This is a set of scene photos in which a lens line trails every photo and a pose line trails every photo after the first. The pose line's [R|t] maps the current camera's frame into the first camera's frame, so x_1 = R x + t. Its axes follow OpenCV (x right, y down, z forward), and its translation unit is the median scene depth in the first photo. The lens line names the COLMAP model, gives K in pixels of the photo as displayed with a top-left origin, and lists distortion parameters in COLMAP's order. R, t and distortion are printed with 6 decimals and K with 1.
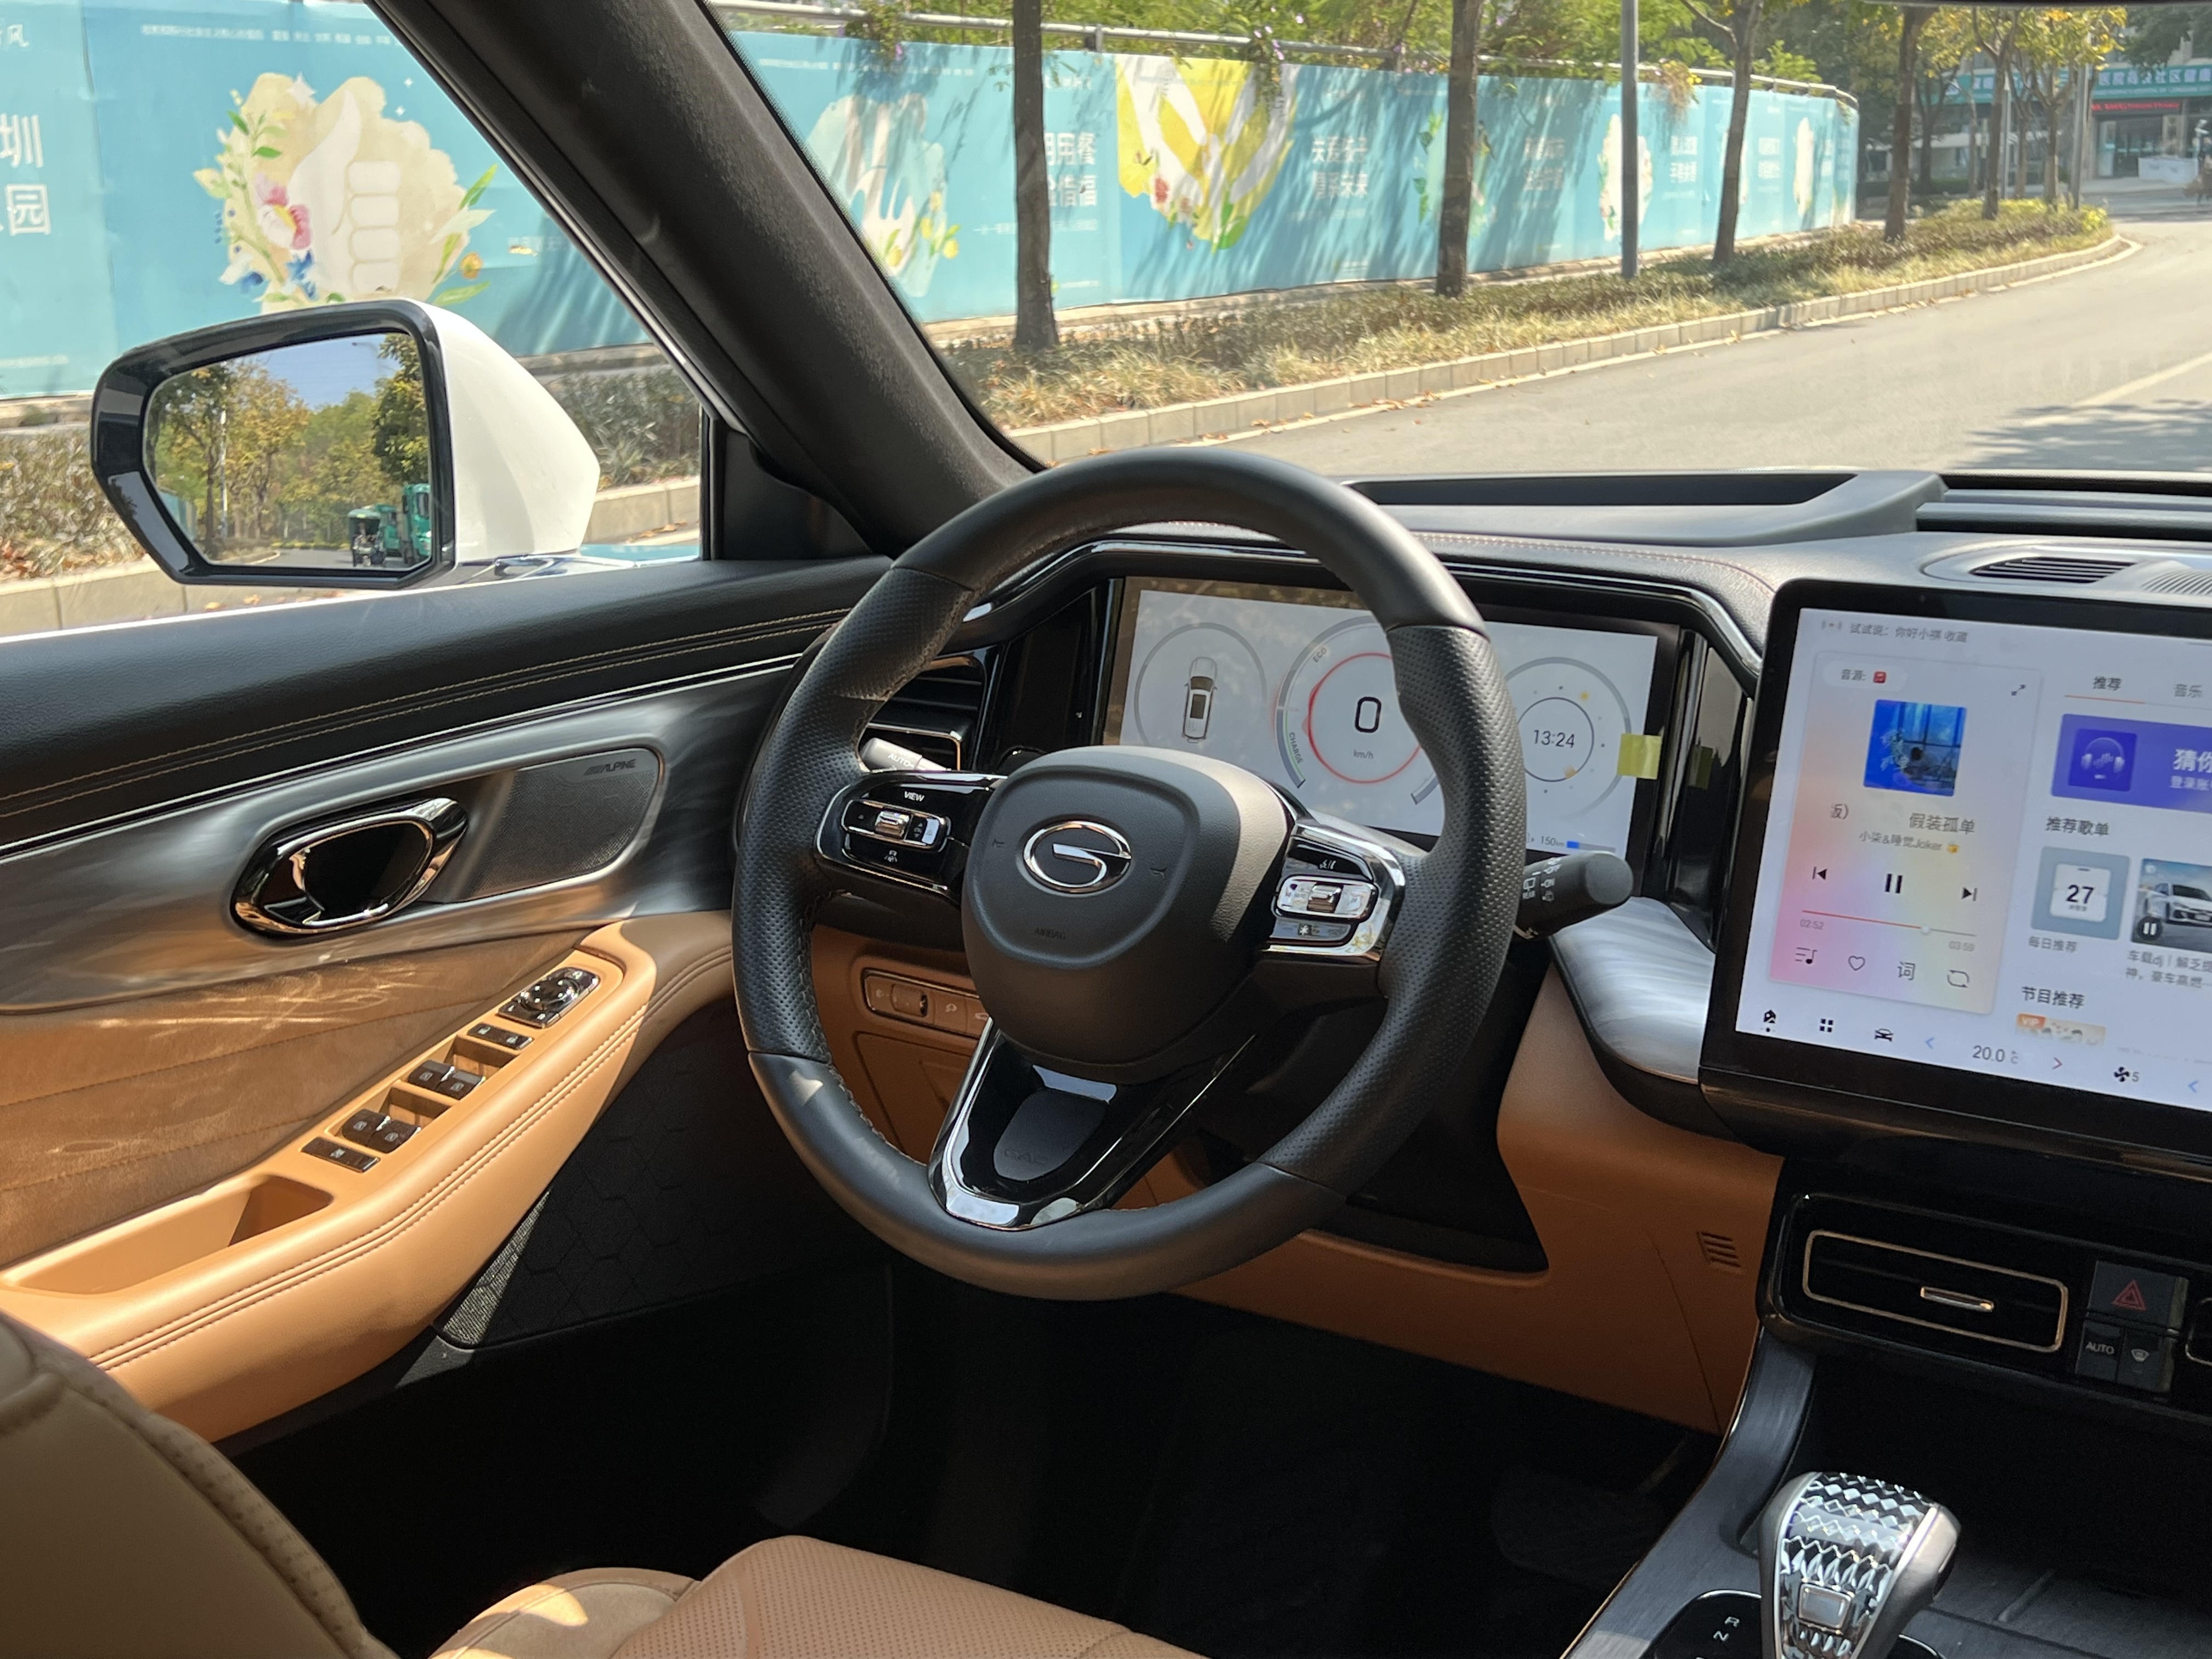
lens RADIAL K [[2587.2, 0, 1063.3], [0, 2587.2, 821.8], [0, 0, 1]] dist [0.085255, -0.296872]
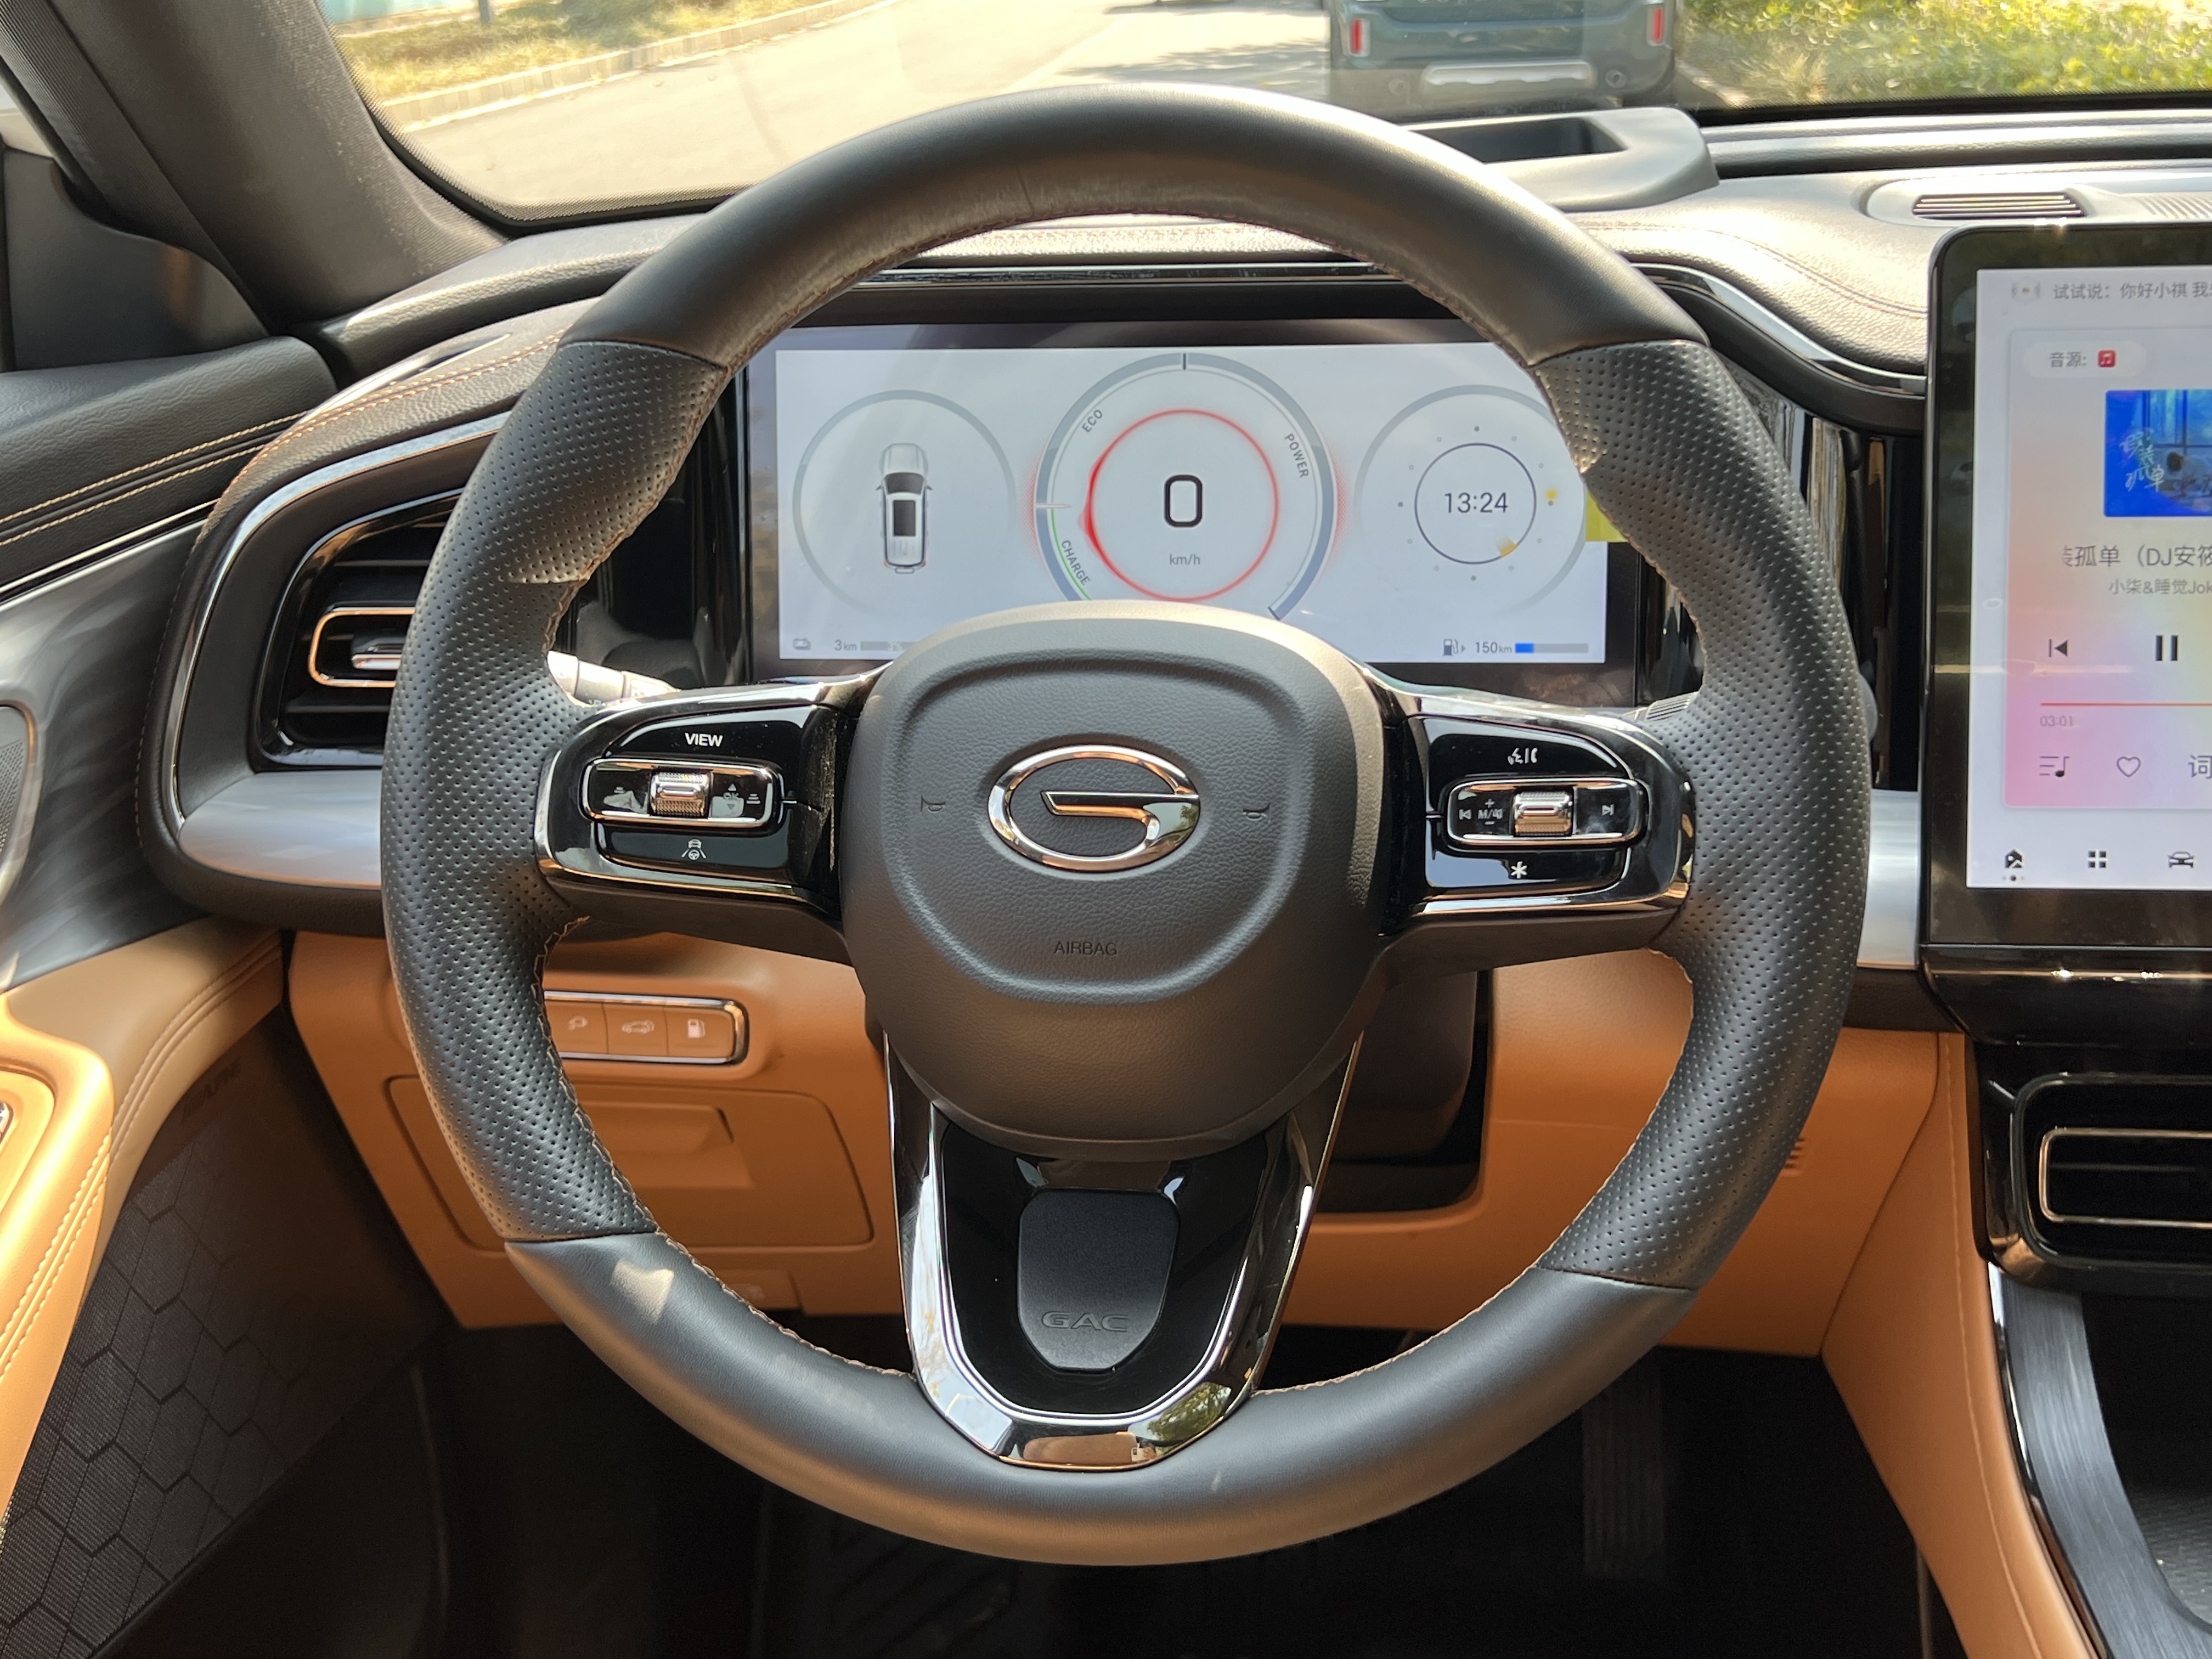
lens RADIAL K [[2378.3, 0, 1100.2], [0, 2378.3, 786.6], [0, 0, 1]] dist [0.169336, -0.406442]
pose [[0.892887, -0.172249, 0.416033, -0.205254], [0.131174, 0.983368, 0.125618, -0.055681], [-0.430752, -0.057590, 0.900631, 0.487405]]
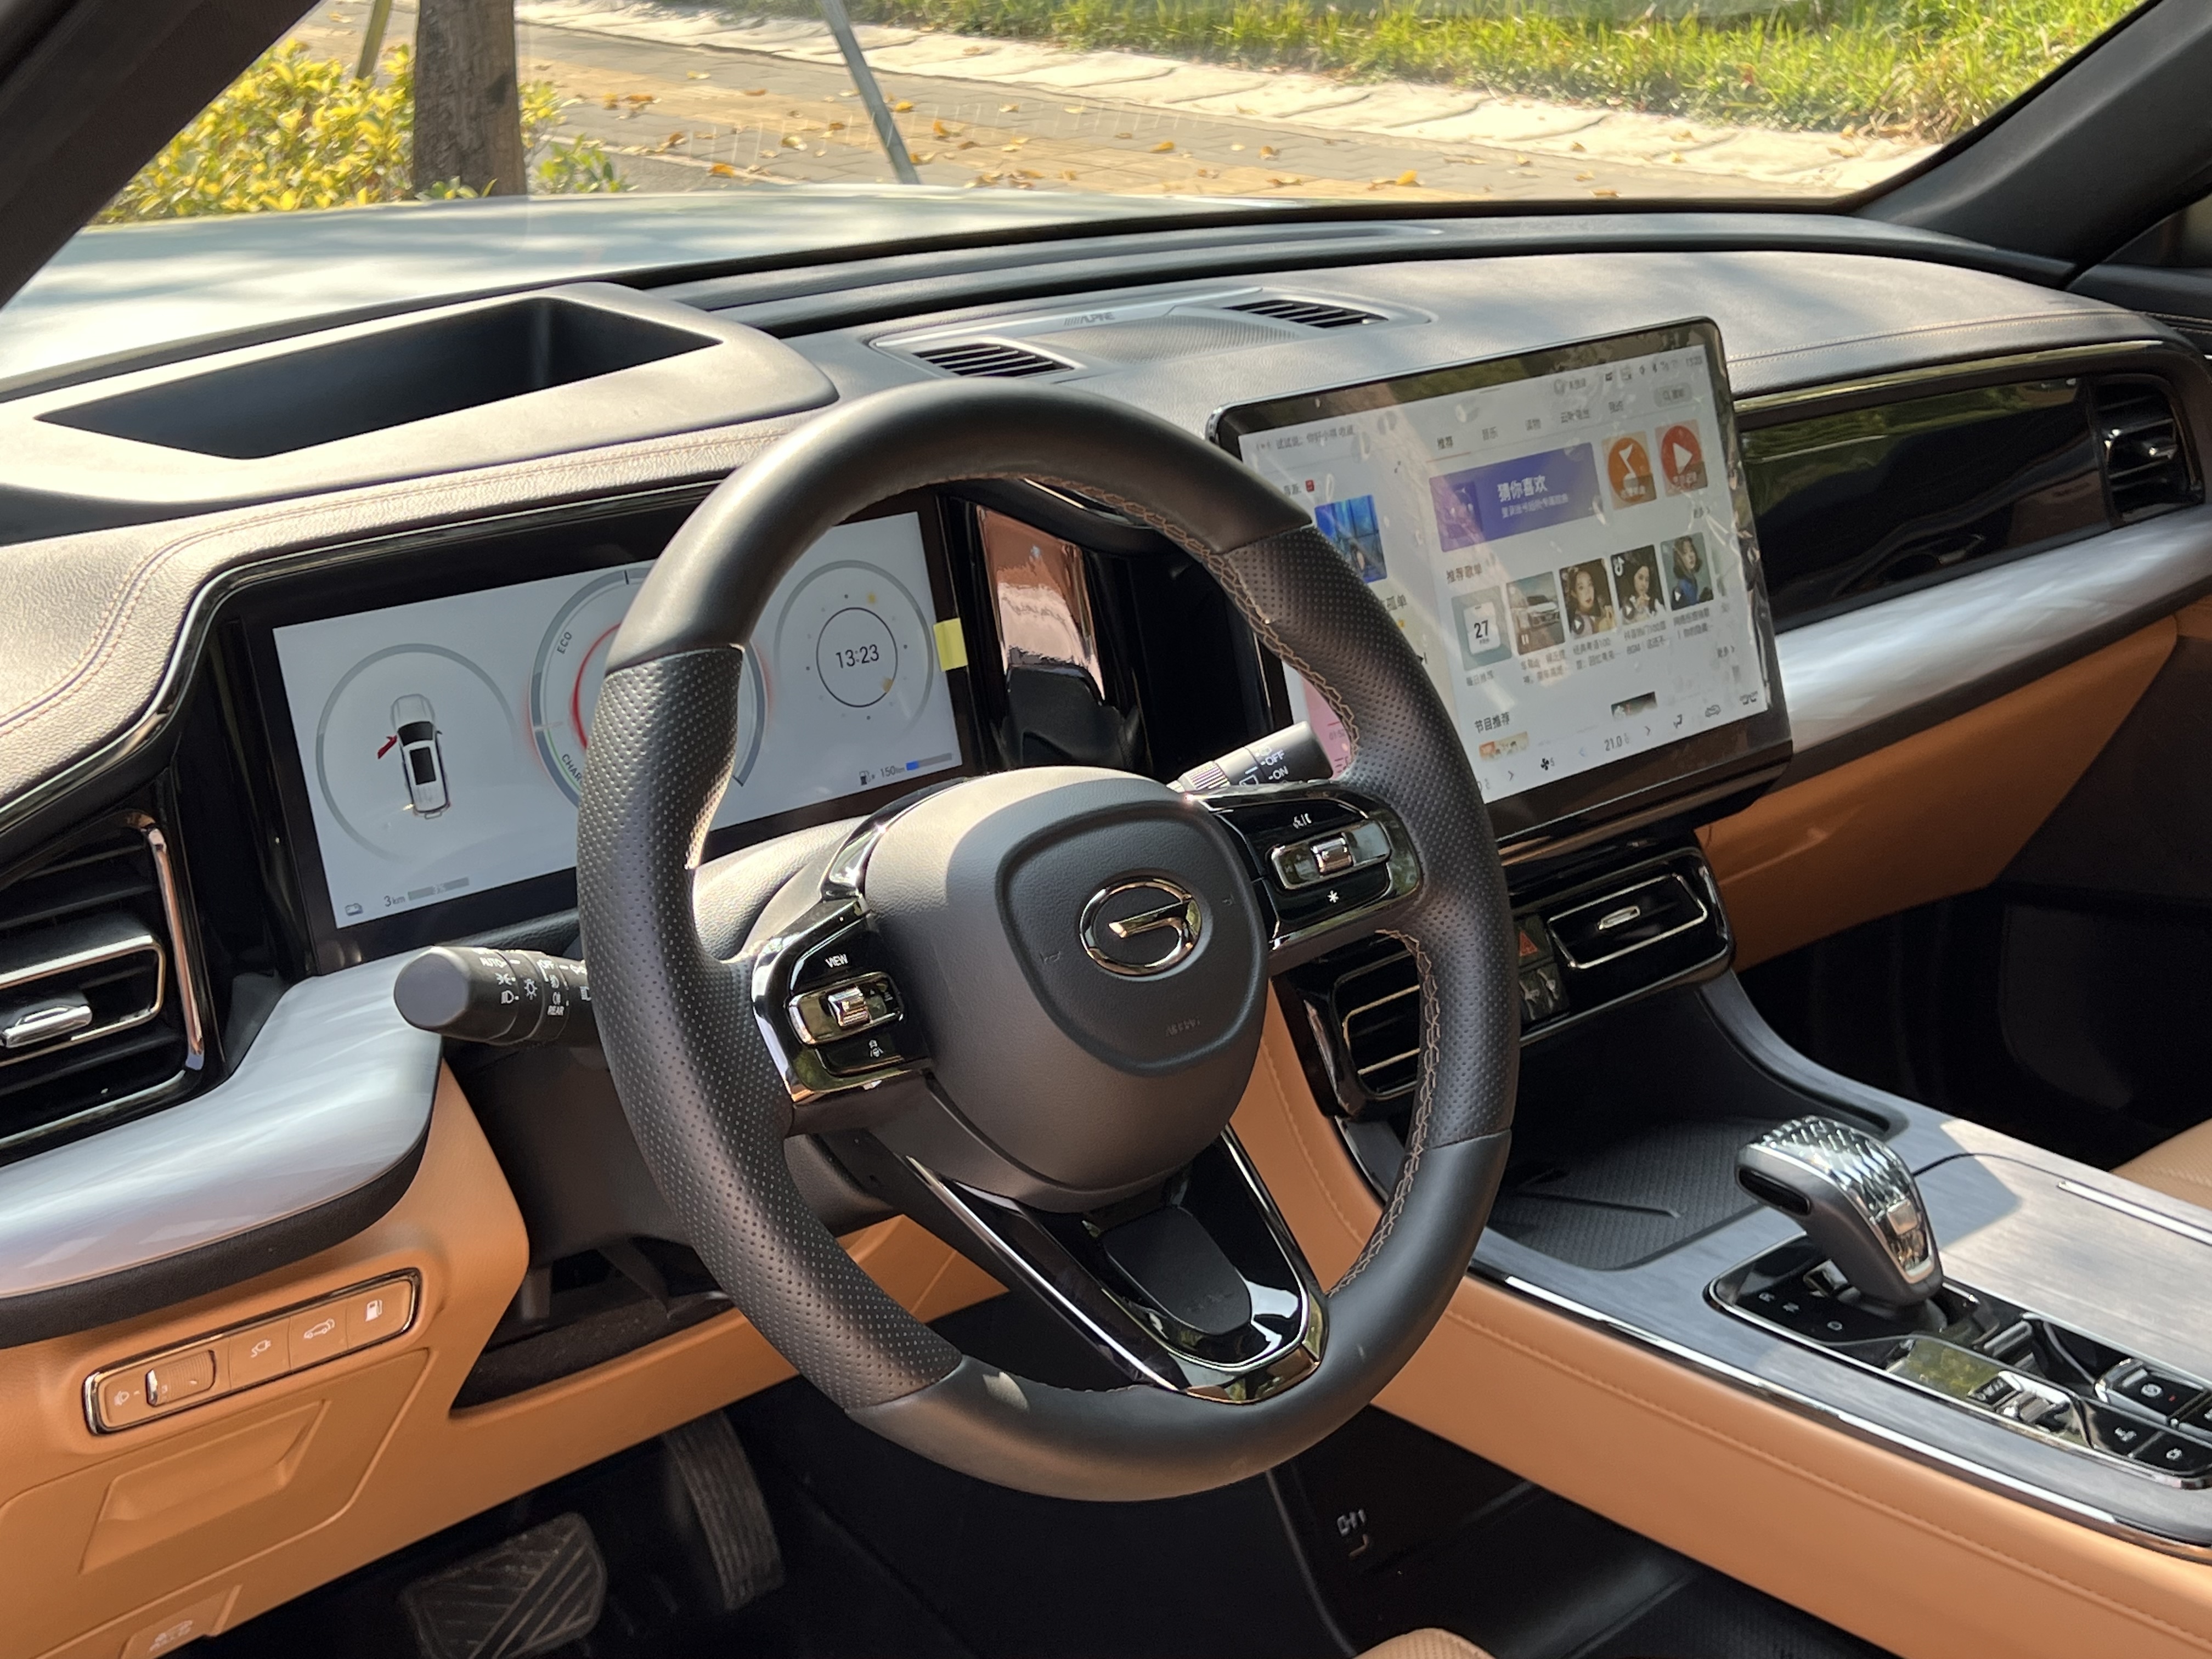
lens RADIAL K [[2863.9, 0, 1106.0], [0, 2863.9, 829.5], [0, 0, 1]] dist [0.239242, 0.000181]
pose [[0.247749, -0.320486, 0.914281, -0.735648], [0.216580, 0.938140, 0.270161, -0.236006], [-0.944306, 0.131082, 0.301834, 0.700447]]
